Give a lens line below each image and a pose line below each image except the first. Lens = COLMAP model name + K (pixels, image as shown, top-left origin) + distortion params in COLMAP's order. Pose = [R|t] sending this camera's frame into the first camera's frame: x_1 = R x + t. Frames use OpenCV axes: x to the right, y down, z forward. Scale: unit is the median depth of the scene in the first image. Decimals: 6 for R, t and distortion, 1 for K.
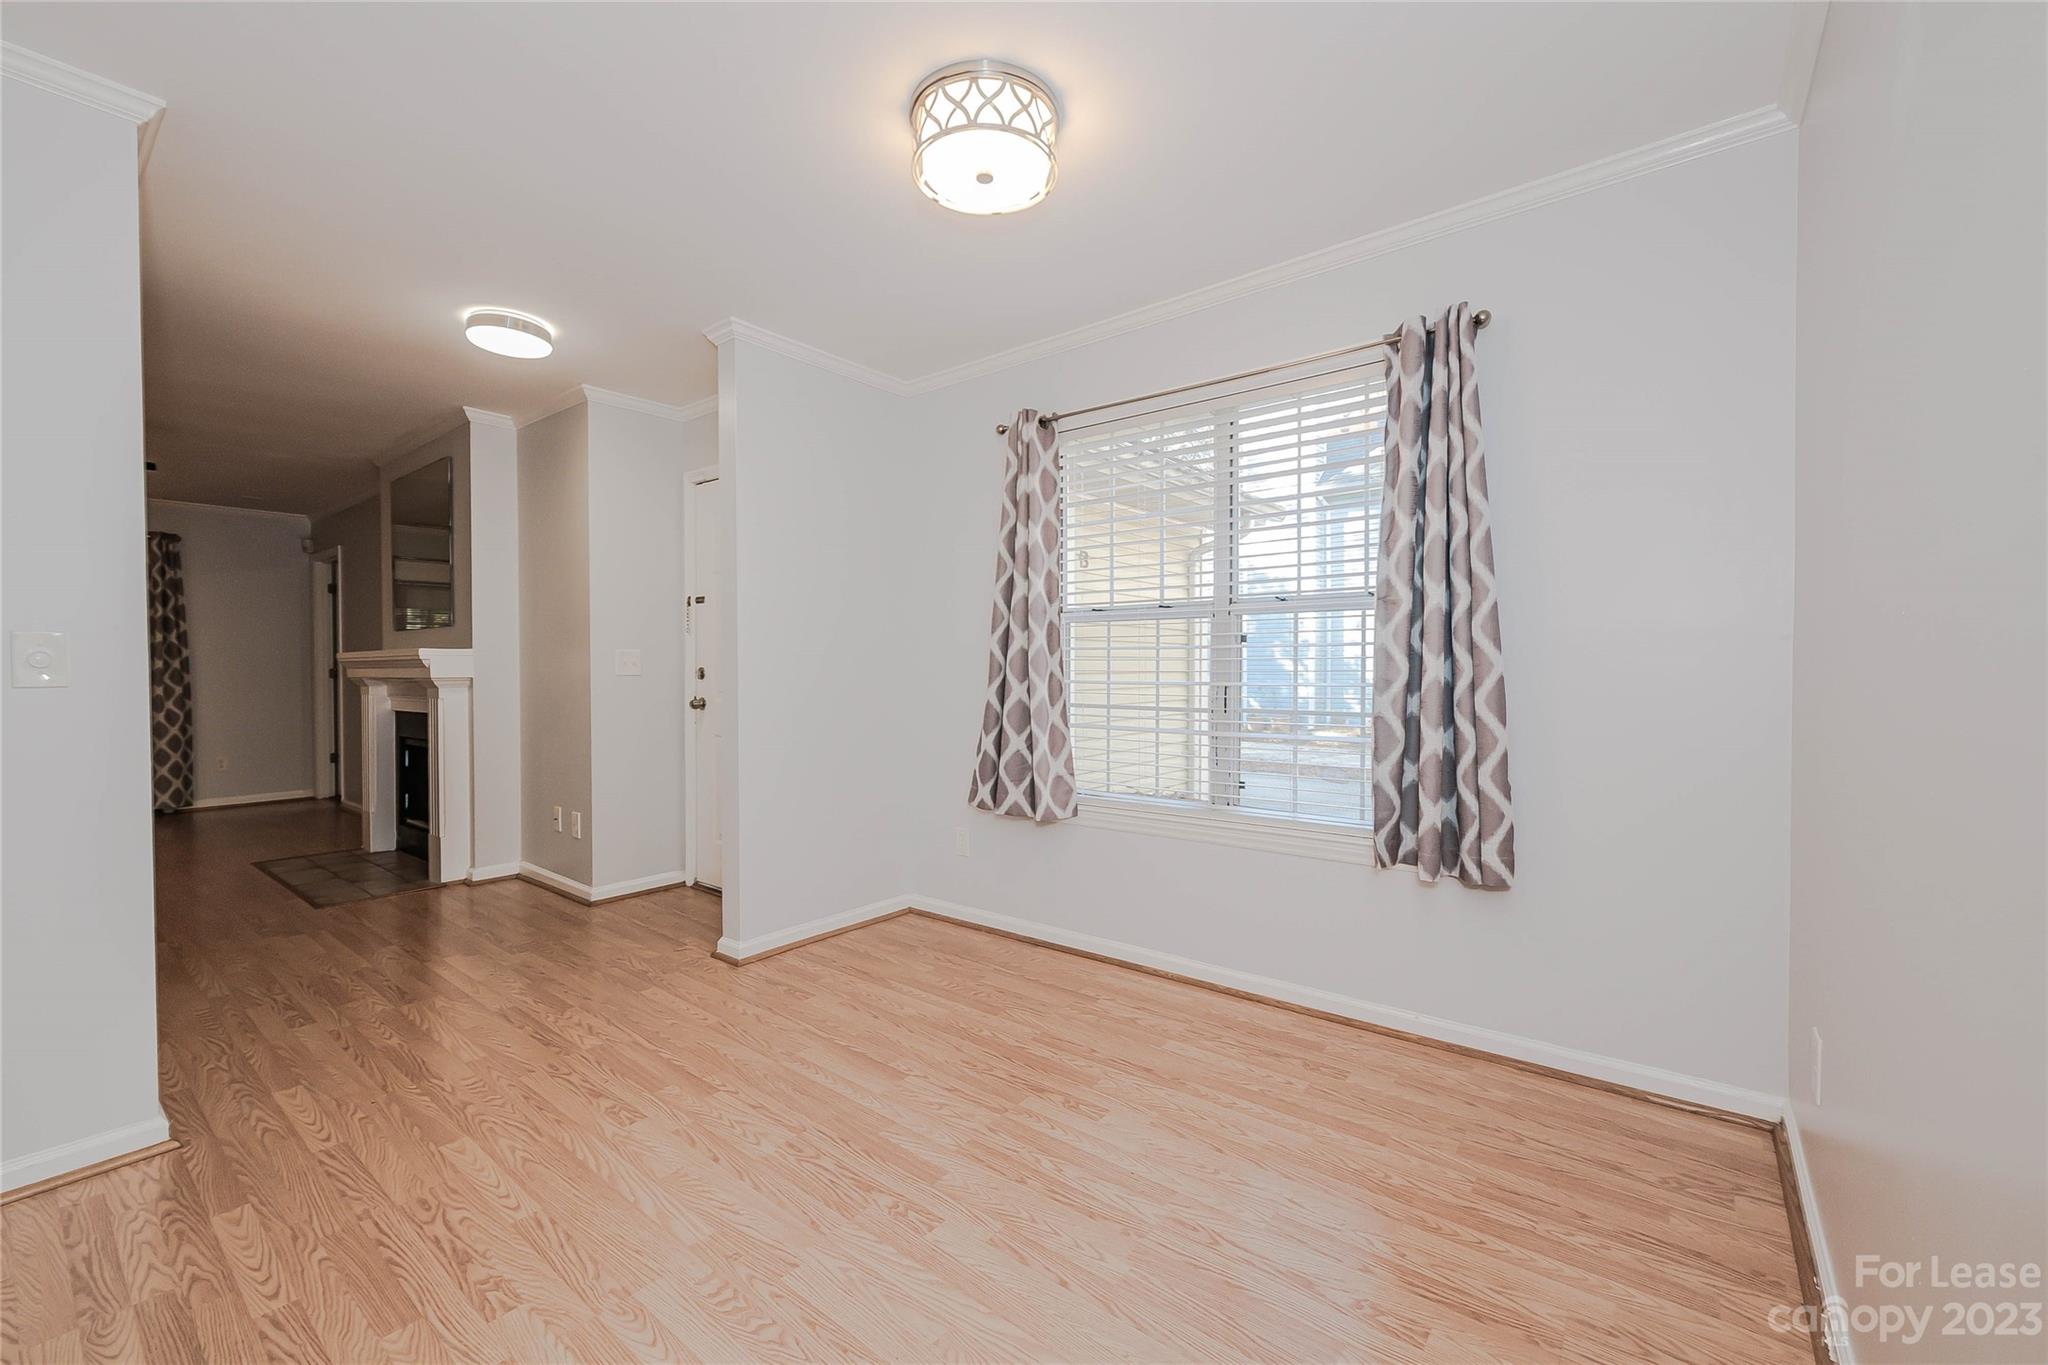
lens RADIAL K [[823.7, 0, 1005.6], [0, 823.7, 673.0], [0, 0, 1]] dist [0.005442, -0.001924]
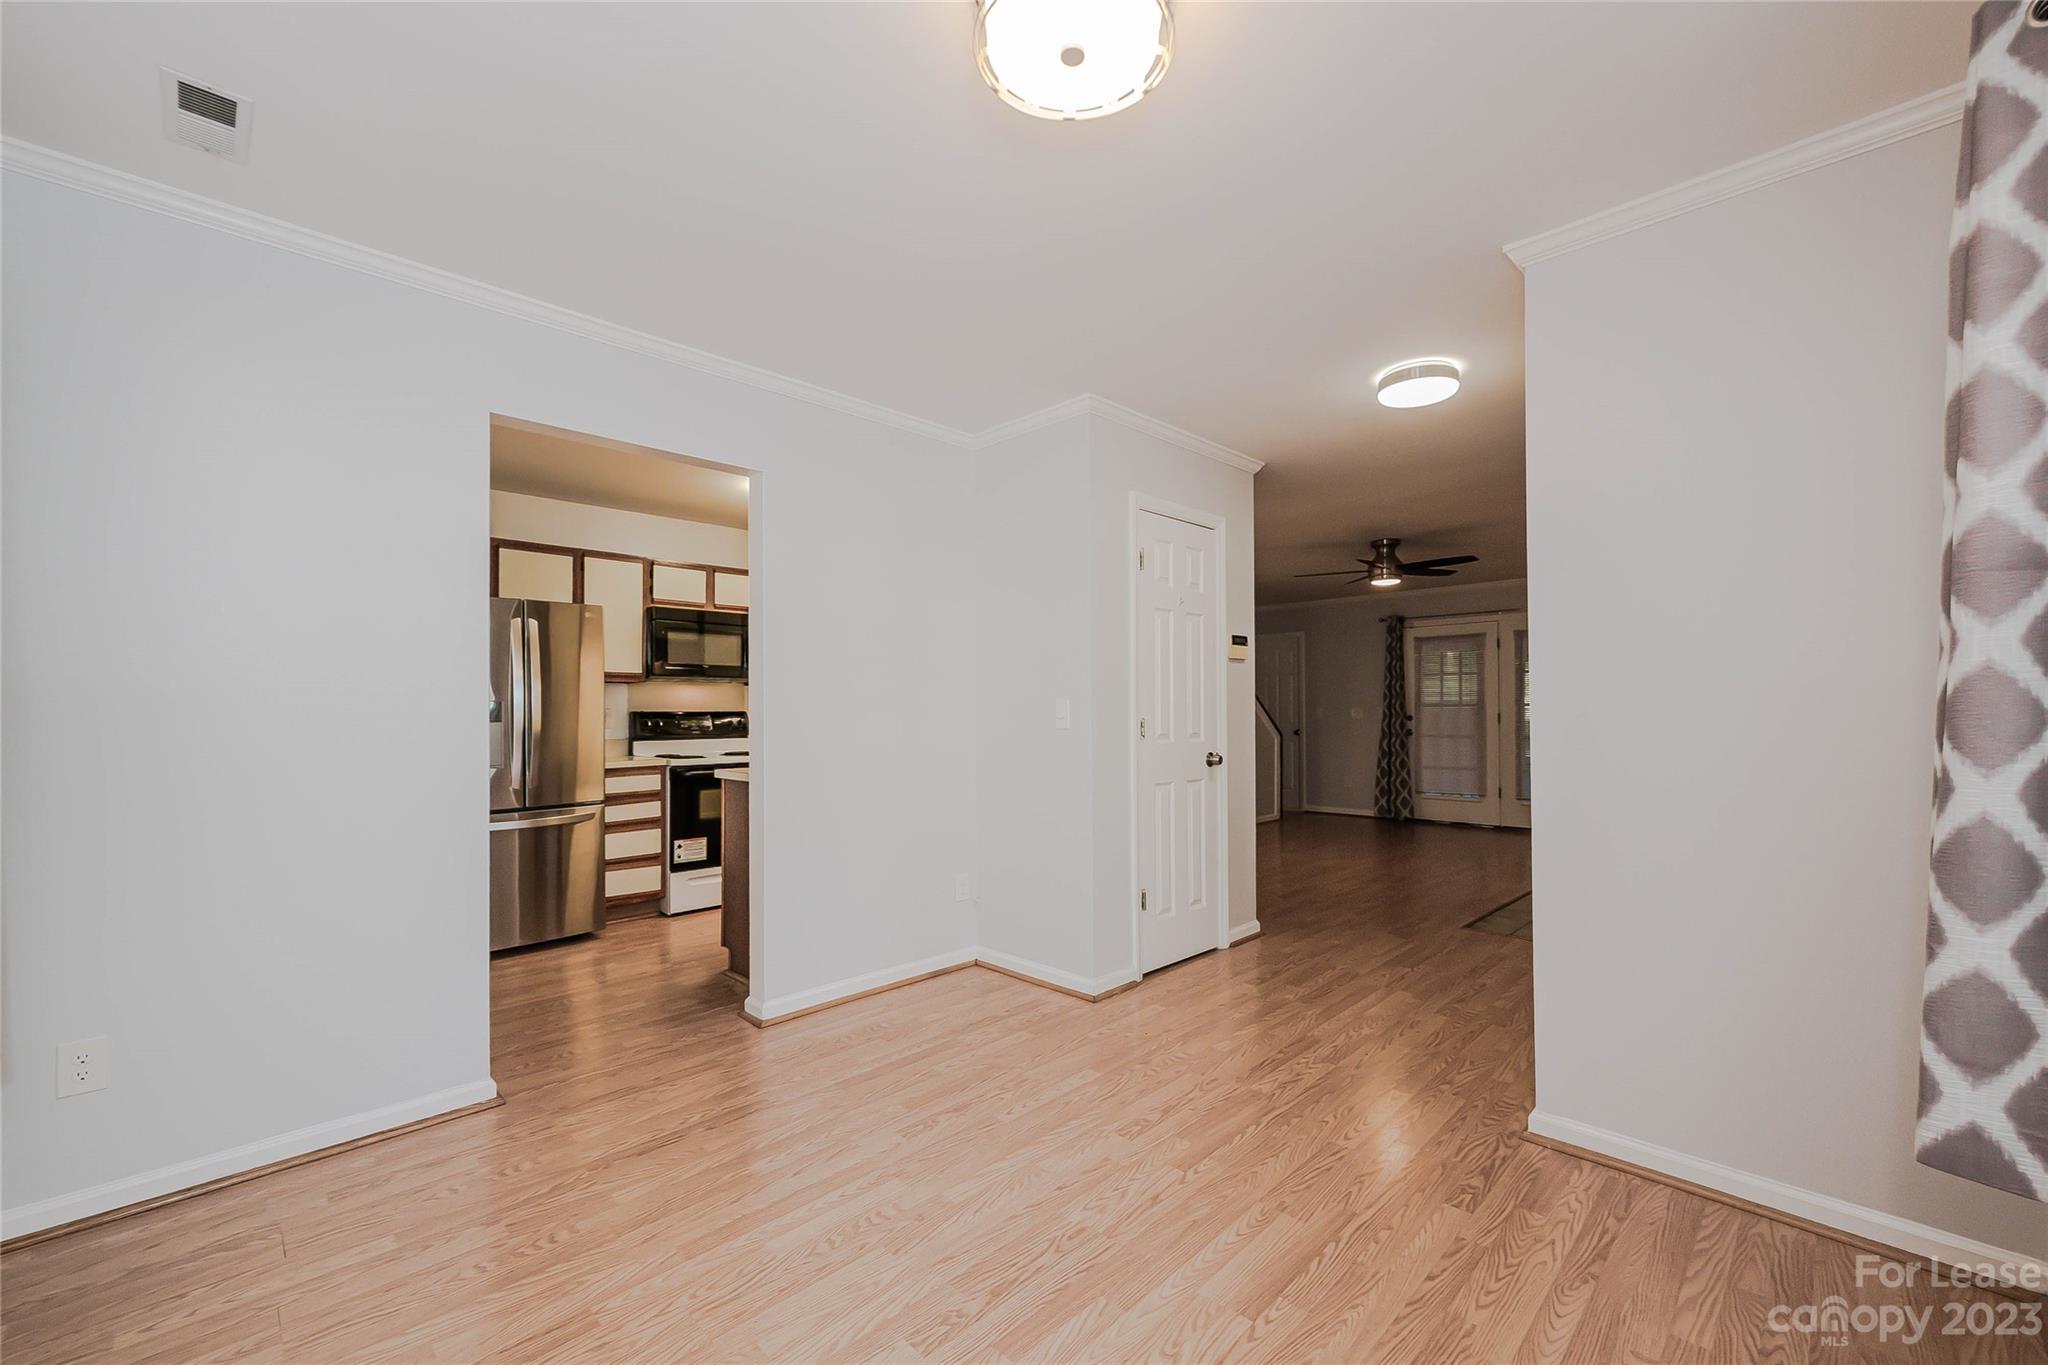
lens RADIAL K [[823.7, 0, 1030.6], [0, 823.7, 715.3], [0, 0, 1]] dist [0.005442, -0.001924]
pose [[-0.077852, 0.009918, -0.996916, 0.475485], [-0.010403, 0.999888, 0.010760, -0.016674], [0.996911, 0.011208, -0.077740, 0.710704]]
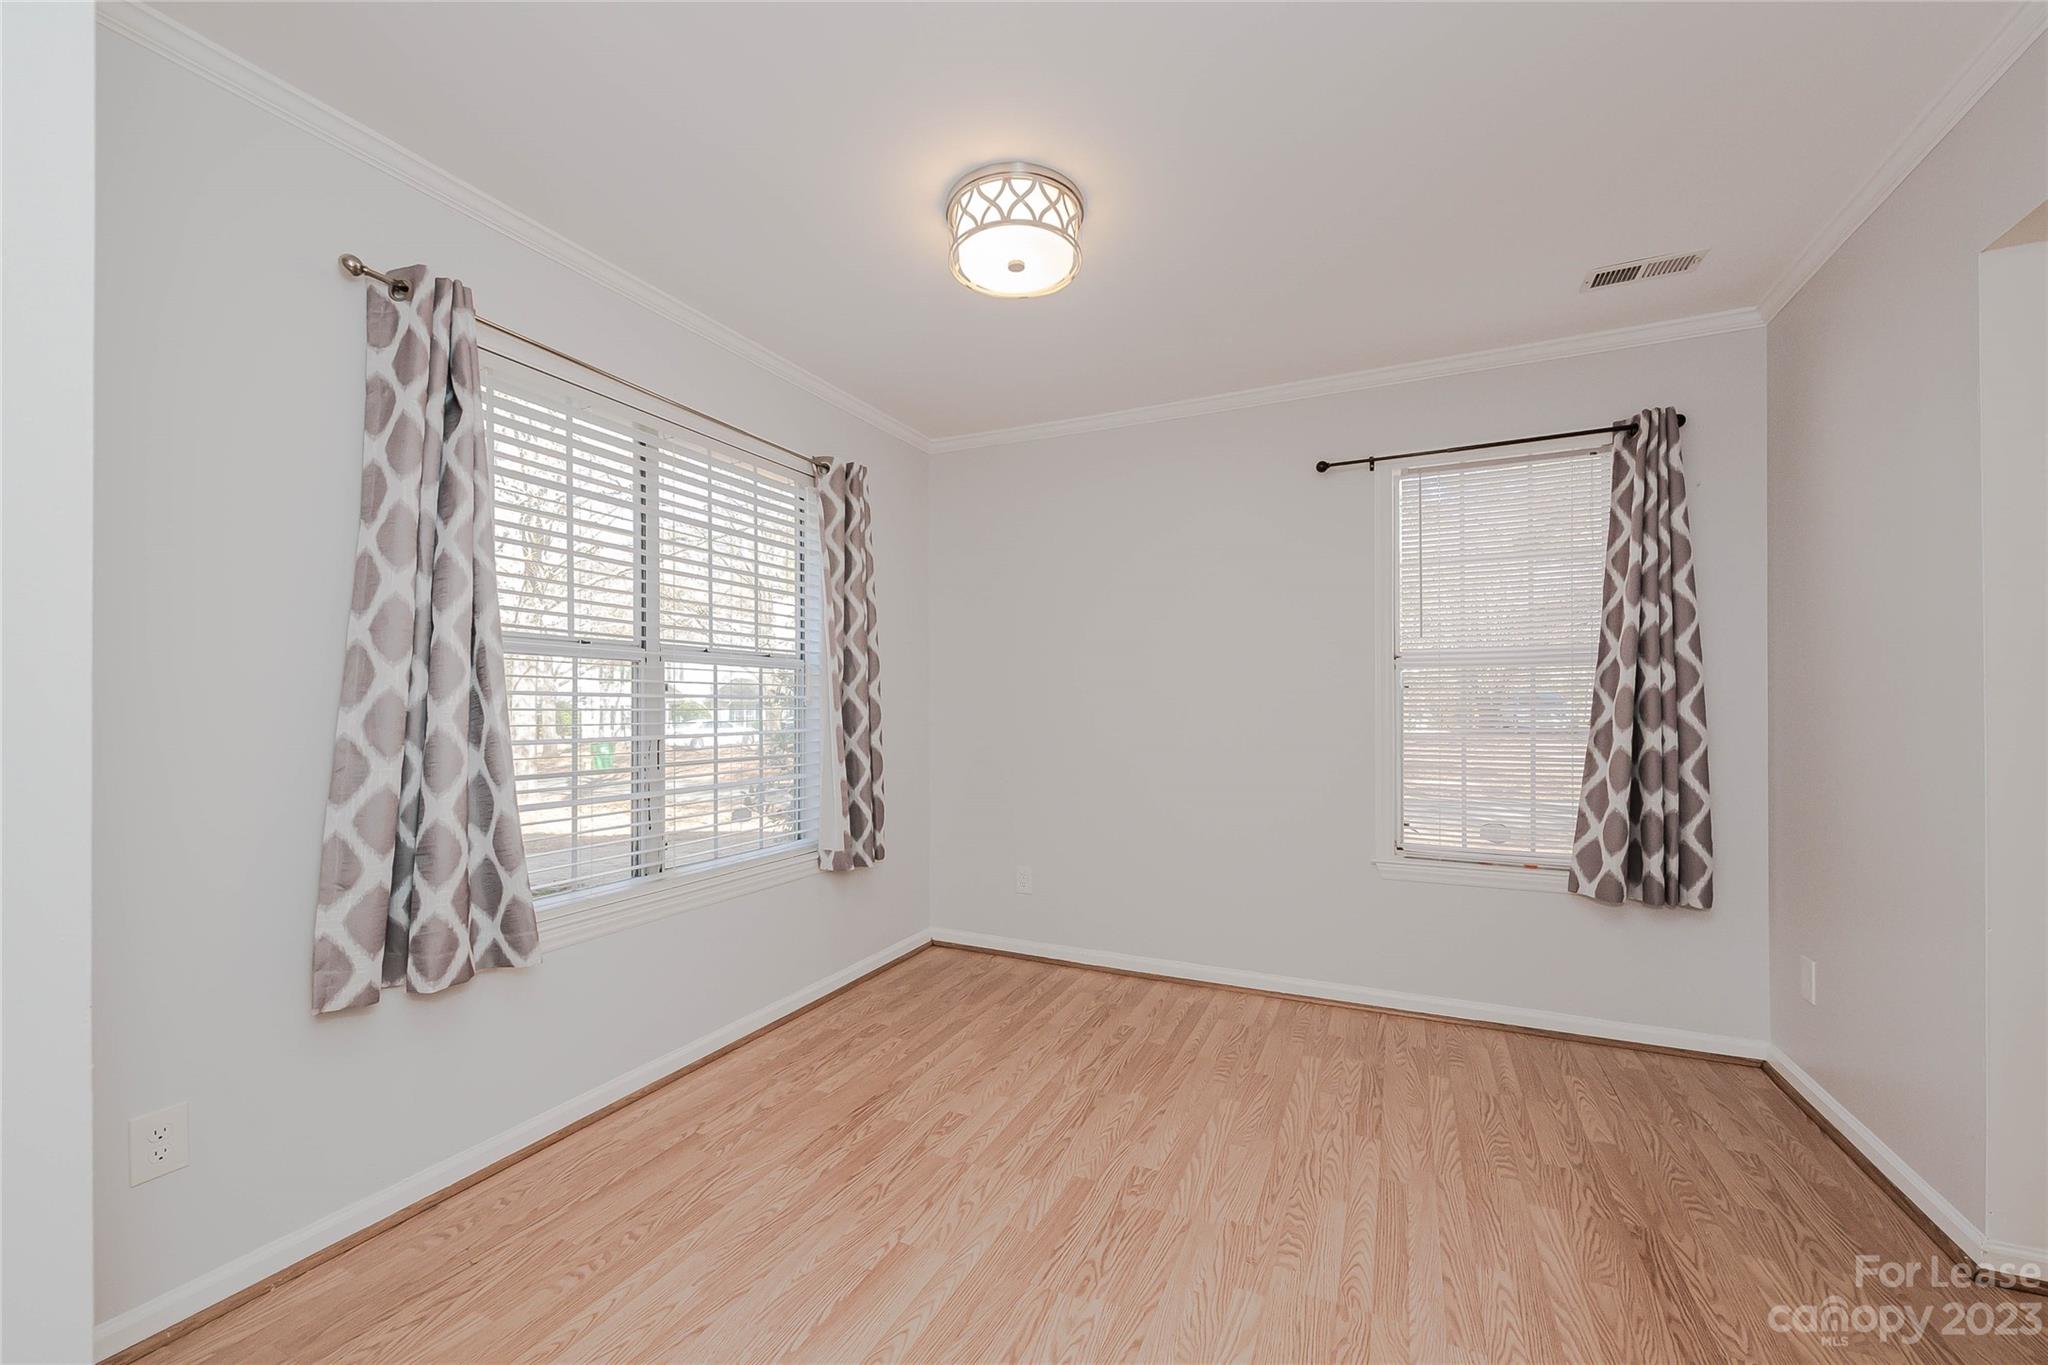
lens RADIAL K [[823.7, 0, 1026.6], [0, 823.7, 704.4], [0, 0, 1]] dist [0.005442, -0.001924]
pose [[-0.250276, 0.007112, 0.968148, -0.748187], [0.013395, 0.999903, -0.003882, -0.014495], [-0.968082, 0.011997, -0.250347, 0.884371]]
